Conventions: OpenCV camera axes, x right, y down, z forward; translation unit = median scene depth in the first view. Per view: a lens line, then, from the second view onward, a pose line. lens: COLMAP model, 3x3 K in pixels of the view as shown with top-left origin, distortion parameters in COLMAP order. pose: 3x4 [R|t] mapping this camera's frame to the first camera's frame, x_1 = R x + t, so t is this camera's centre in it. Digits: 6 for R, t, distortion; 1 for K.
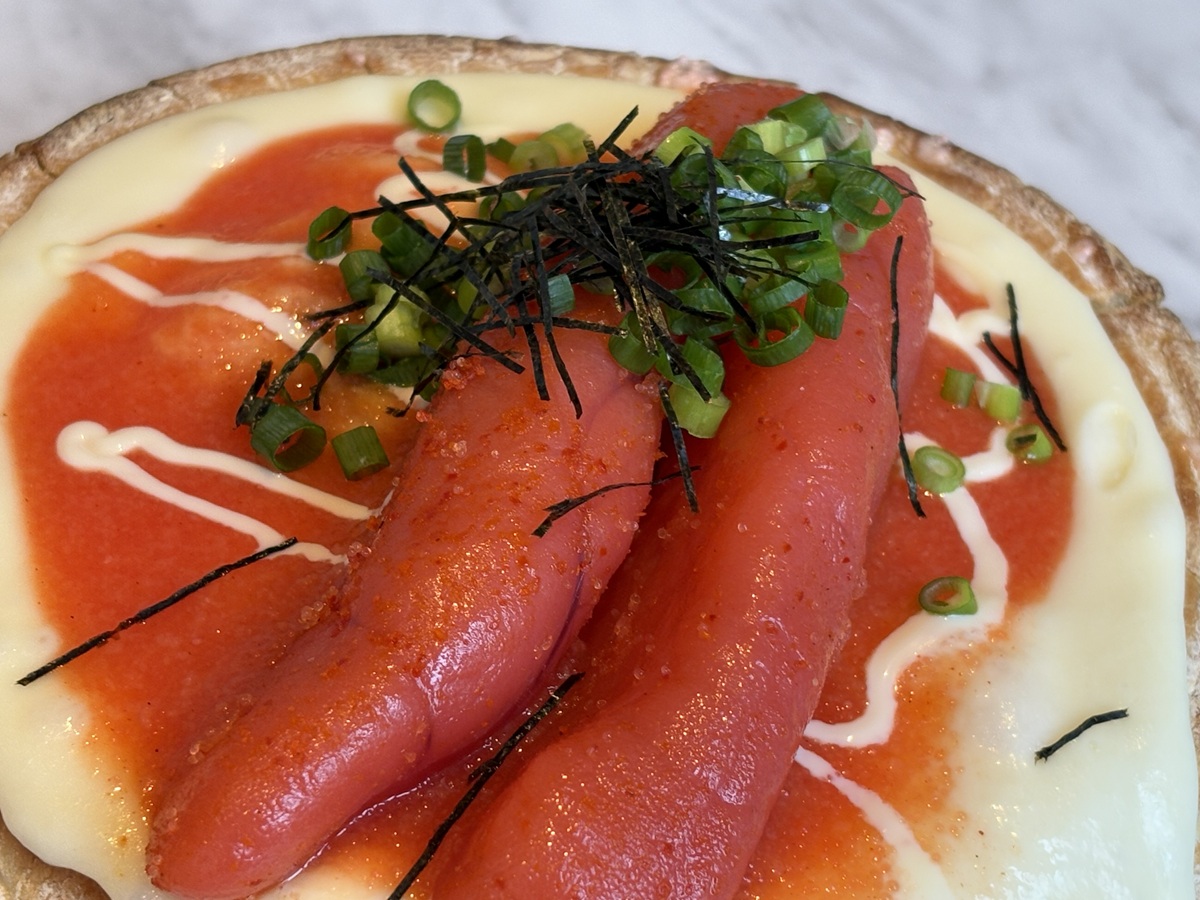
lens RADIAL K [[2761.8, 0, 600.0], [0, 2761.8, 450.0], [0, 0, 1]] dist [-0.035183, -0.286653]
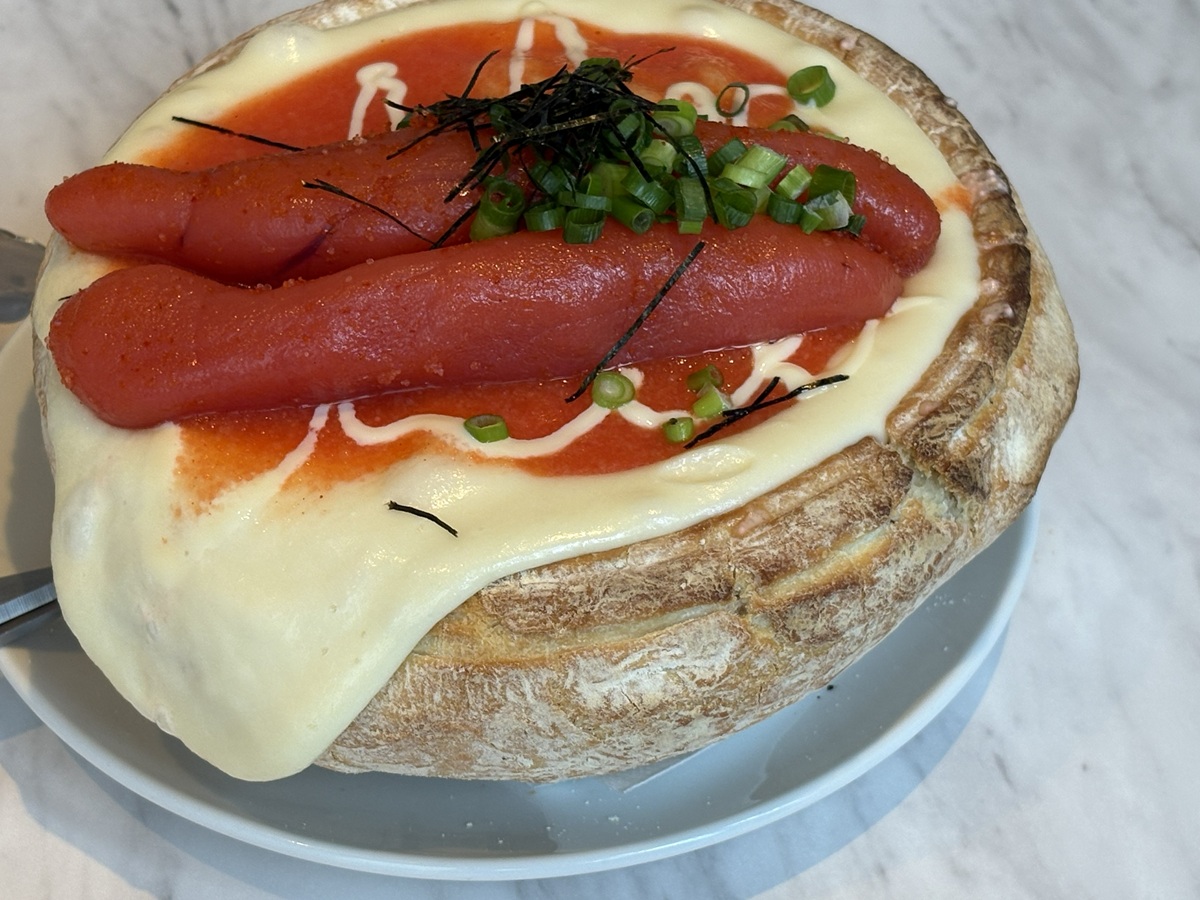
lens RADIAL K [[2761.8, 0, 600.0], [0, 2761.8, 450.0], [0, 0, 1]] dist [-0.035183, -0.286653]
pose [[0.420345, 0.568846, -0.706911, 0.977235], [-0.586303, 0.764875, 0.266860, -0.294082], [0.692501, 0.302291, 0.655028, 0.095574]]
